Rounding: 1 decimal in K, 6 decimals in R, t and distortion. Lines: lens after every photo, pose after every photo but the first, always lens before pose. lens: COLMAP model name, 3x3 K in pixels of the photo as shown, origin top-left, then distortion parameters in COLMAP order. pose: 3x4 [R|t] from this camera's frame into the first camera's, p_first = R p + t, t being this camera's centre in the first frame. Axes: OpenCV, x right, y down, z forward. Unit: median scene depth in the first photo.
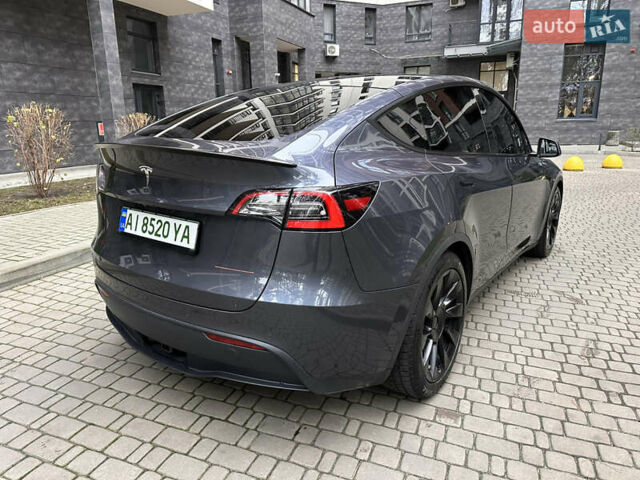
lens RADIAL K [[454.3, 0, 315.1], [0, 454.3, 238.2], [0, 0, 1]] dist [0.007207, -0.007383]
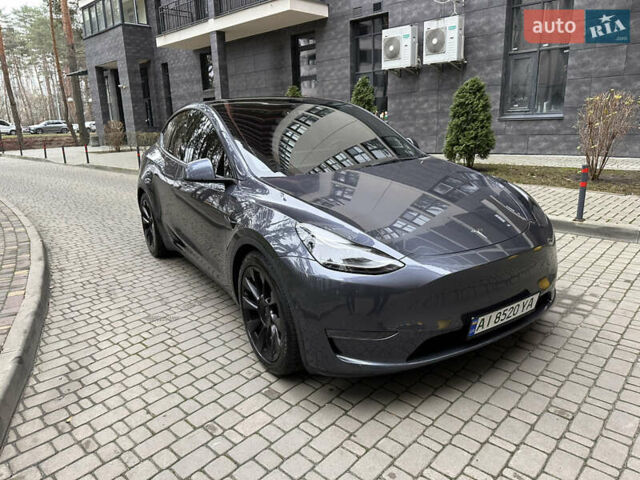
lens RADIAL K [[451.3, 0, 316.4], [0, 451.3, 237.8], [0, 0, 1]] dist [0.050116, -0.073128]
pose [[-0.376839, 0.259491, -0.889189, 1.018345], [-0.184859, 0.919578, 0.346703, -0.351057], [0.907645, 0.295026, -0.298563, 1.252383]]
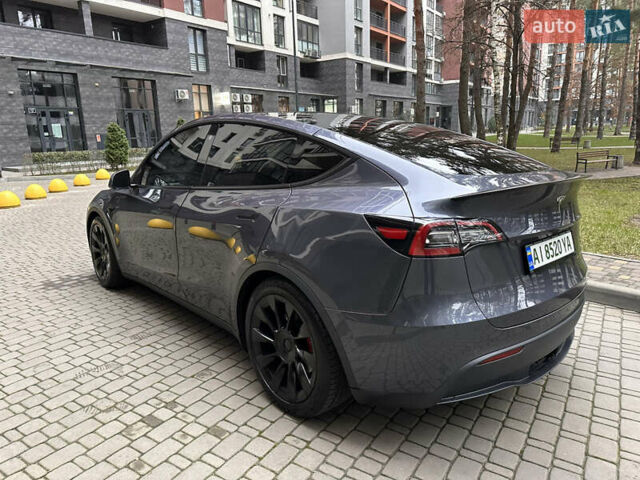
lens RADIAL K [[450.4, 0, 315.2], [0, 450.4, 239.9], [0, 0, 1]] dist [0.032906, -0.037965]
pose [[0.216061, -0.218585, 0.951598, -0.682855], [0.263022, 0.951620, 0.158870, -0.168499], [-0.940286, 0.215965, 0.263100, 0.553431]]
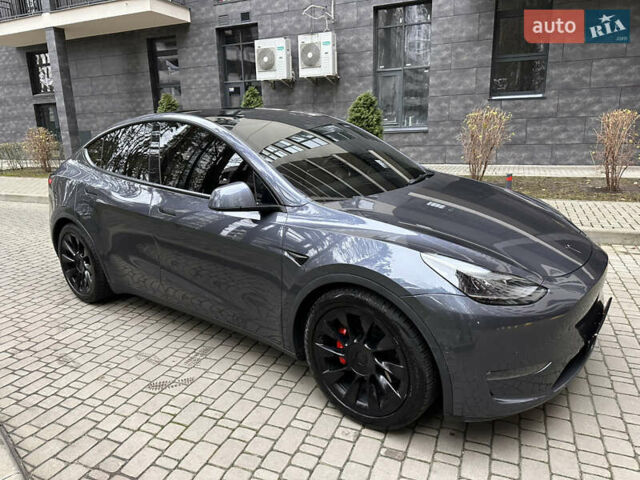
lens RADIAL K [[449.2, 0, 316.7], [0, 449.2, 241.2], [0, 0, 1]] dist [0.037871, -0.042980]
pose [[-0.030769, 0.264895, -0.963786, 0.997523], [-0.214584, 0.940009, 0.265211, -0.291866], [0.976221, 0.214973, 0.027919, 0.947655]]
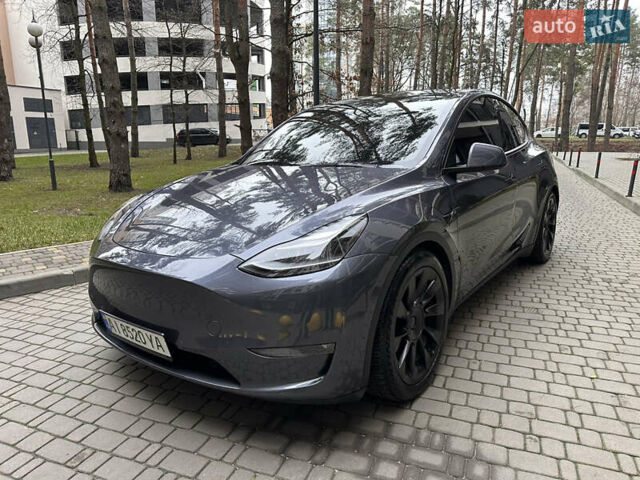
lens RADIAL K [[454.0, 0, 318.2], [0, 454.0, 238.0], [0, 0, 1]] dist [0.008614, -0.011148]
pose [[-0.999712, 0.011004, 0.021314, 0.283860], [0.019428, 0.892603, 0.450426, -0.417875], [-0.014069, 0.450710, -0.892559, 1.688791]]
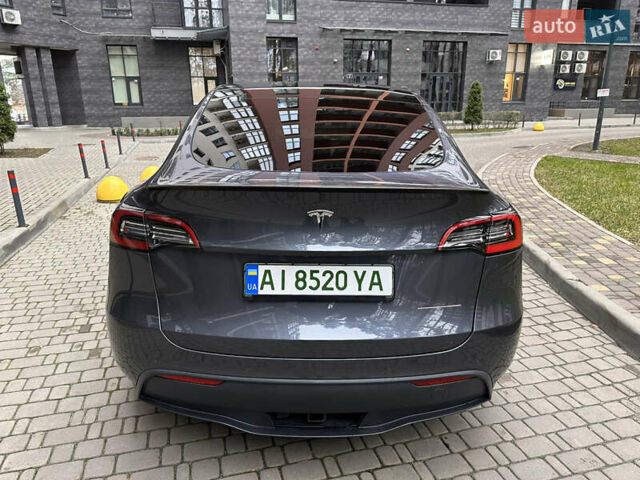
lens RADIAL K [[452.4, 0, 315.4], [0, 452.4, 237.0], [0, 0, 1]] dist [0.036767, -0.038754]
pose [[0.797258, -0.164242, 0.580866, -0.364144], [0.143521, 0.986254, 0.081880, -0.075448], [-0.586329, 0.018087, 0.809871, 0.147533]]
